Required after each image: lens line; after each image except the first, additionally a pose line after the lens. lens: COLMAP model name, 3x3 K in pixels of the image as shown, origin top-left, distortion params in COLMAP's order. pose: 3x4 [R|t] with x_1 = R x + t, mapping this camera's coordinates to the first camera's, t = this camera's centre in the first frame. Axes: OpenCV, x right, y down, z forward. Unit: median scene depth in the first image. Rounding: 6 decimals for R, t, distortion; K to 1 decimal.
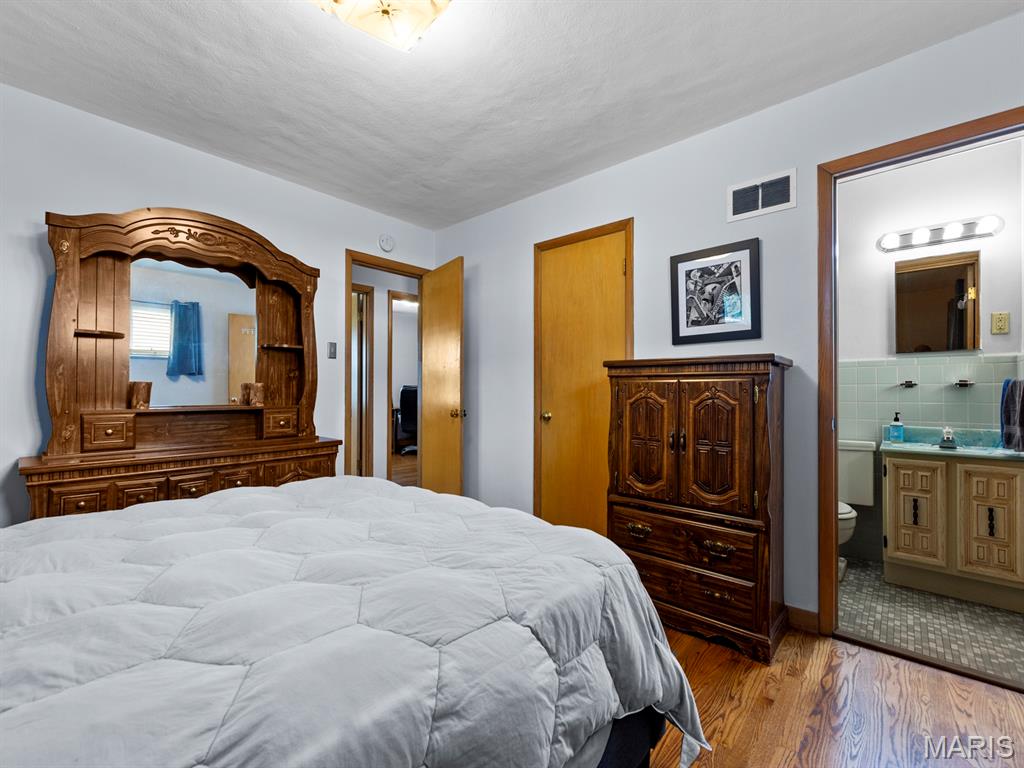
lens RADIAL K [[445.3, 0, 506.8], [0, 445.3, 385.5], [0, 0, 1]] dist [-0.000156, -0.000279]
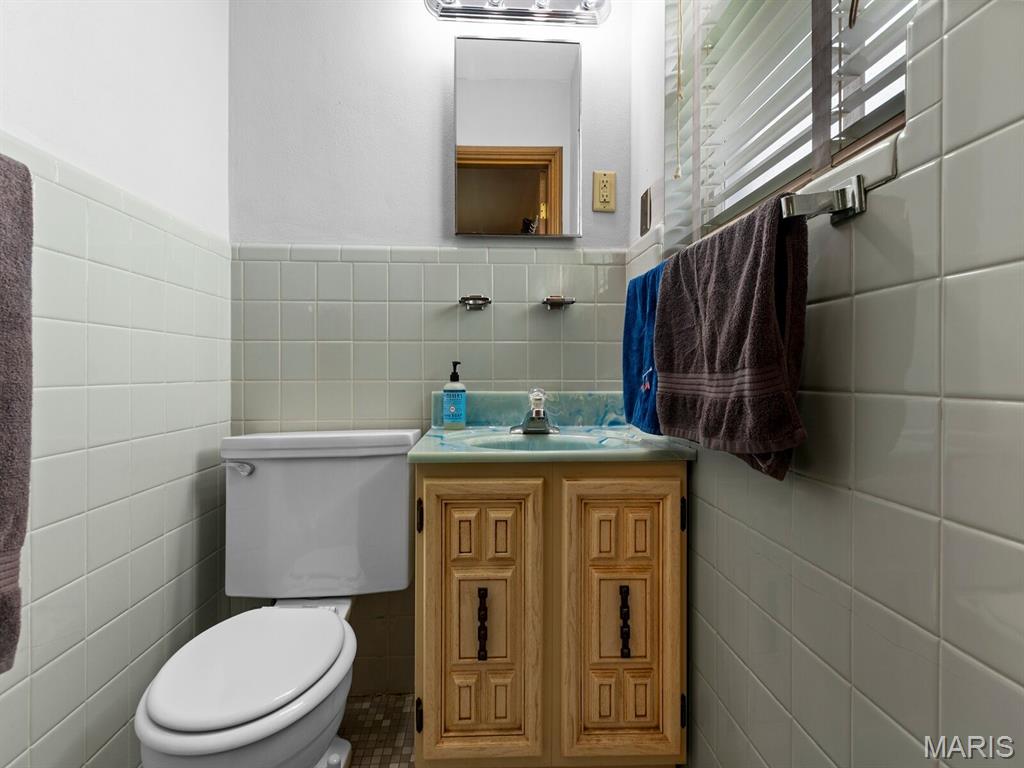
lens RADIAL K [[445.3, 0, 506.8], [0, 445.3, 385.5], [0, 0, 1]] dist [-0.000156, -0.000279]
pose [[0.705331, -0.019636, 0.708606, 0.665631], [-0.009453, 0.999267, 0.037100, 0.075784], [-0.708815, -0.032866, 0.704628, 0.722867]]
